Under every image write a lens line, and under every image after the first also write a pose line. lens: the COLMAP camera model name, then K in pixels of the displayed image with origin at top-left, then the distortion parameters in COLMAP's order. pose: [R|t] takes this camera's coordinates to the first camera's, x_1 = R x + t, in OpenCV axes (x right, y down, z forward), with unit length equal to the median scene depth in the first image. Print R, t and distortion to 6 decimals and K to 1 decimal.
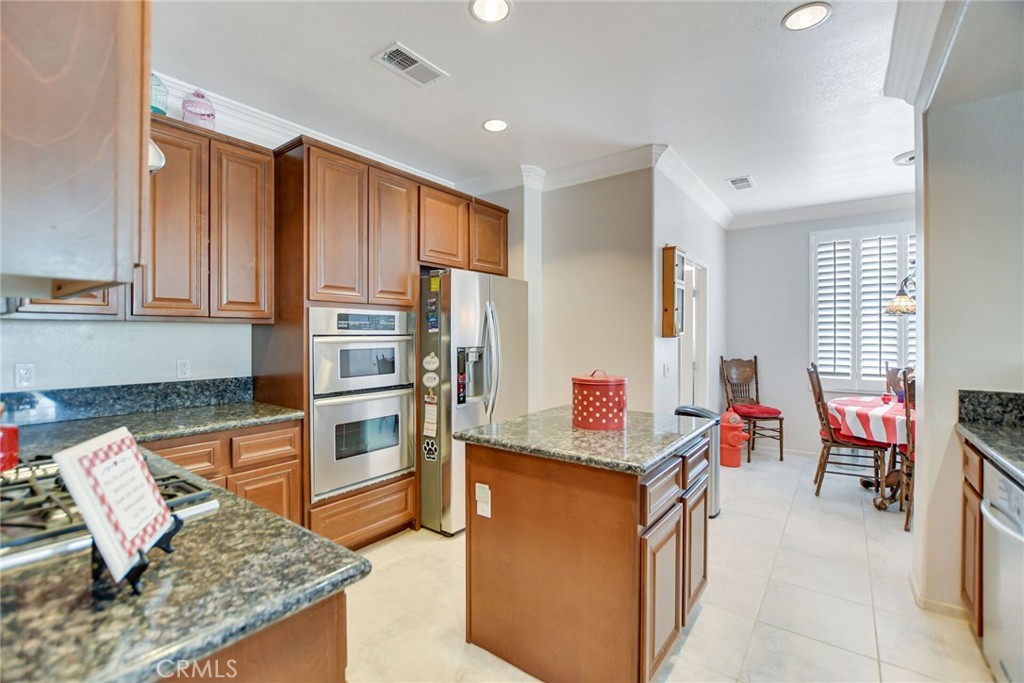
lens RADIAL K [[450.4, 0, 507.1], [0, 450.4, 340.1], [0, 0, 1]] dist [-0.019846, 0.001062]
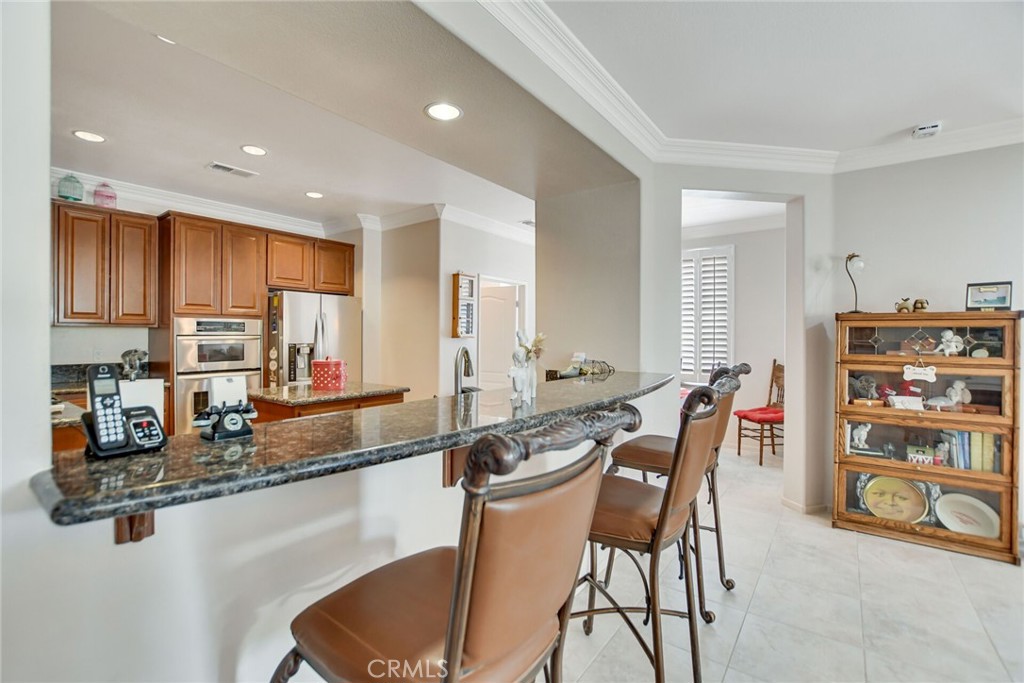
lens RADIAL K [[450.4, 0, 507.1], [0, 450.4, 340.1], [0, 0, 1]] dist [-0.019846, 0.001062]
pose [[0.999980, 0.005306, 0.003407, 0.629949], [-0.005293, 0.999980, -0.003585, 0.005901], [-0.003426, 0.003567, 0.999988, -0.503830]]
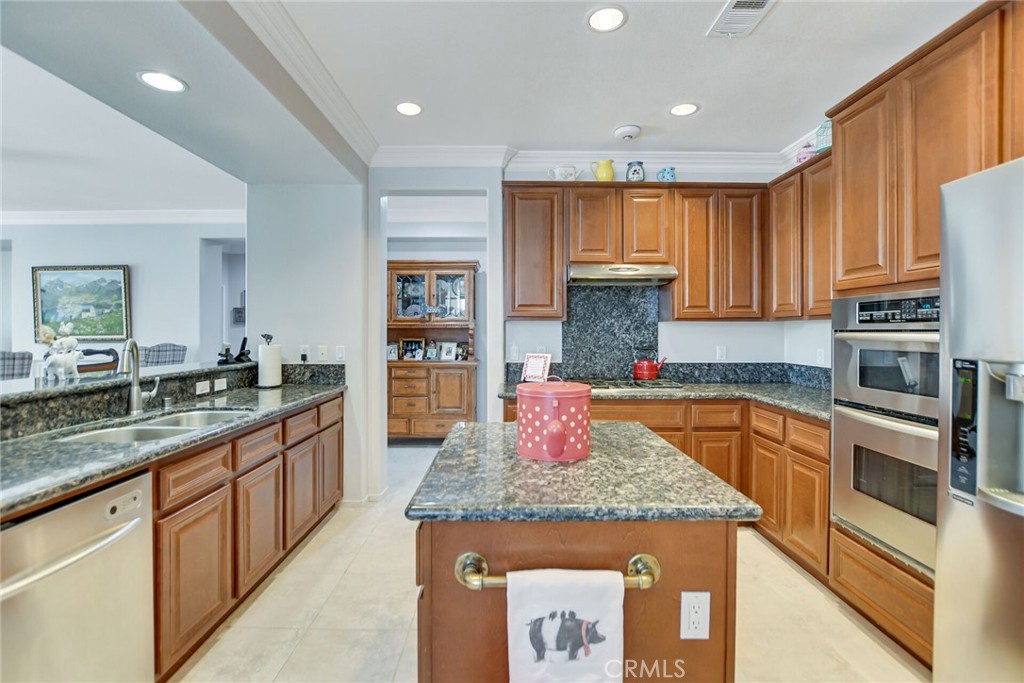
lens RADIAL K [[450.4, 0, 507.1], [0, 450.4, 340.1], [0, 0, 1]] dist [-0.019846, 0.001062]
pose [[-0.804334, 0.010641, -0.594082, 0.514289], [-0.002480, 0.999771, 0.021266, -0.008684], [0.594172, 0.018579, -0.804123, 1.130027]]
